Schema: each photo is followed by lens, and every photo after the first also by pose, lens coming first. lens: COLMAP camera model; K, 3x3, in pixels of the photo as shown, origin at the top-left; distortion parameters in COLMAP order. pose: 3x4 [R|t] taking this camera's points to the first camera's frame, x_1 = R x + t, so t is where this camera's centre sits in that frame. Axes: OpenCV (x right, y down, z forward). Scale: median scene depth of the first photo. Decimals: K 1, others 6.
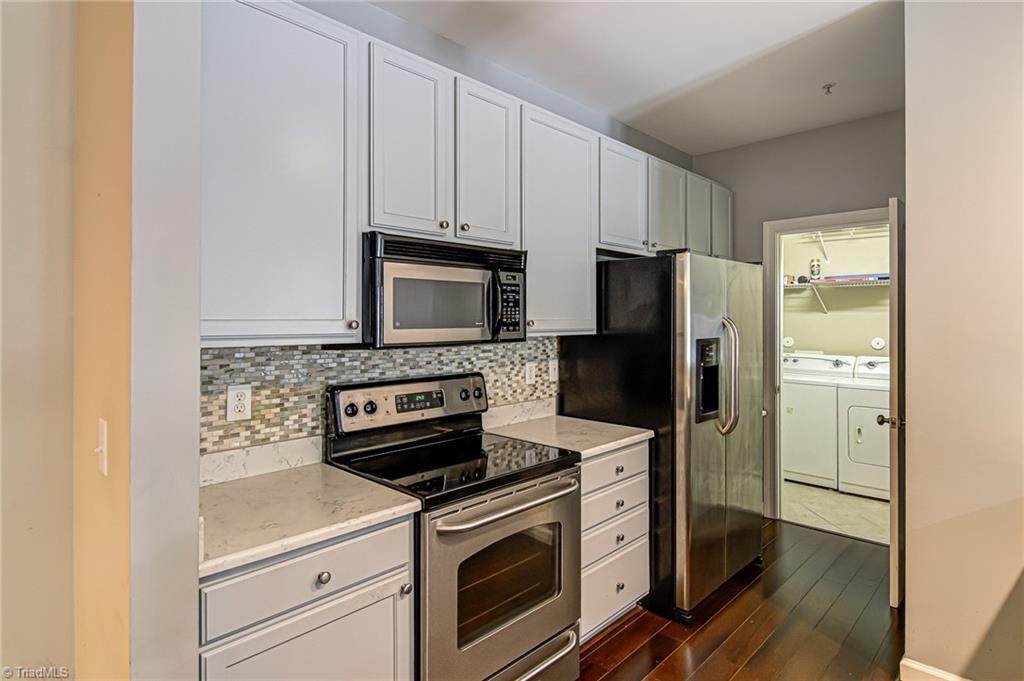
lens RADIAL K [[545.0, 0, 515.8], [0, 545.0, 319.5], [0, 0, 1]] dist [0.028586, -0.020049]
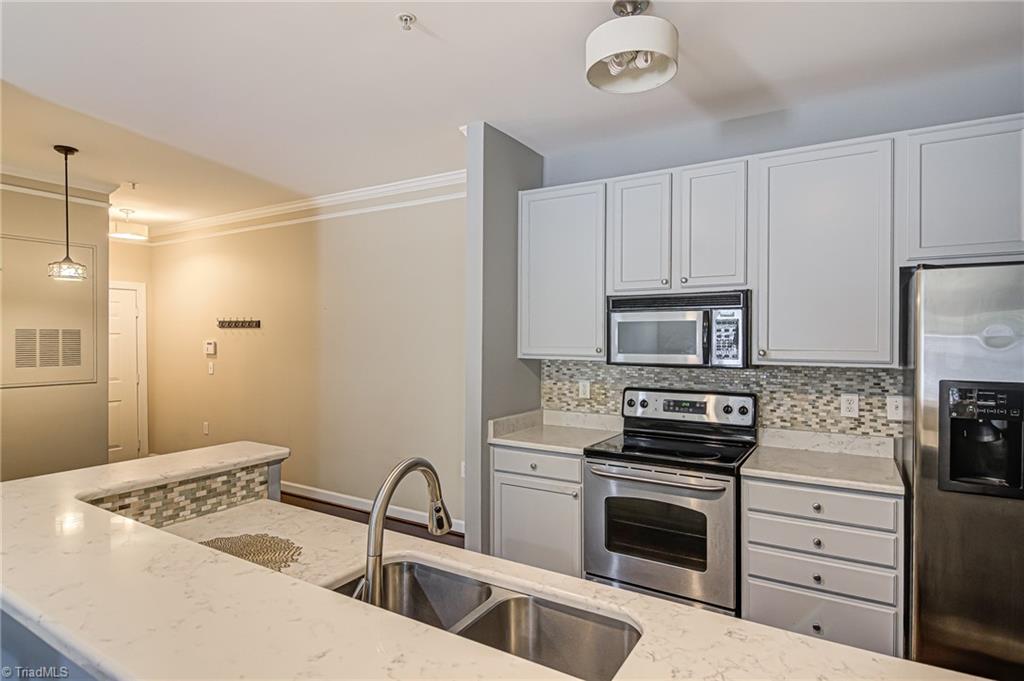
lens RADIAL K [[547.1, 0, 515.6], [0, 547.1, 340.1], [0, 0, 1]] dist [0.015622, -0.001992]
pose [[0.225619, 0.005769, -0.974199, 1.042491], [-0.004642, 0.999977, 0.004847, -0.022878], [0.974205, 0.003429, 0.225640, 0.261800]]
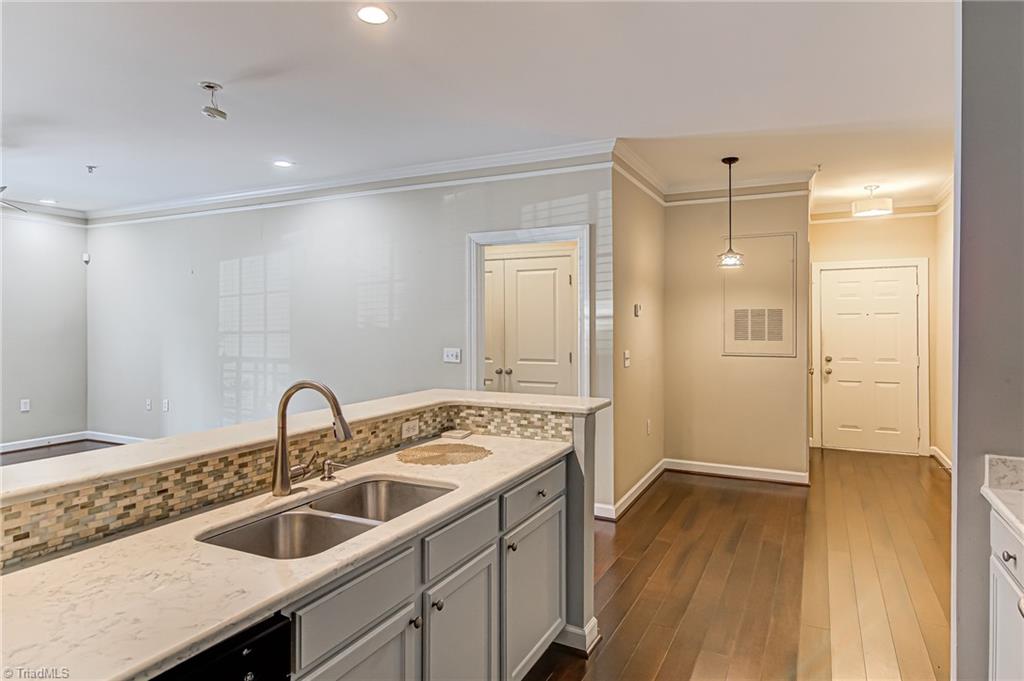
lens RADIAL K [[596.6, 0, 513.2], [0, 596.6, 328.9], [0, 0, 1]] dist [0.004690, 0.000538]
pose [[-0.953853, 0.004734, -0.300237, 0.561141], [0.000783, 0.999912, 0.013278, 0.002170], [0.300273, 0.012430, -0.953772, 1.091531]]
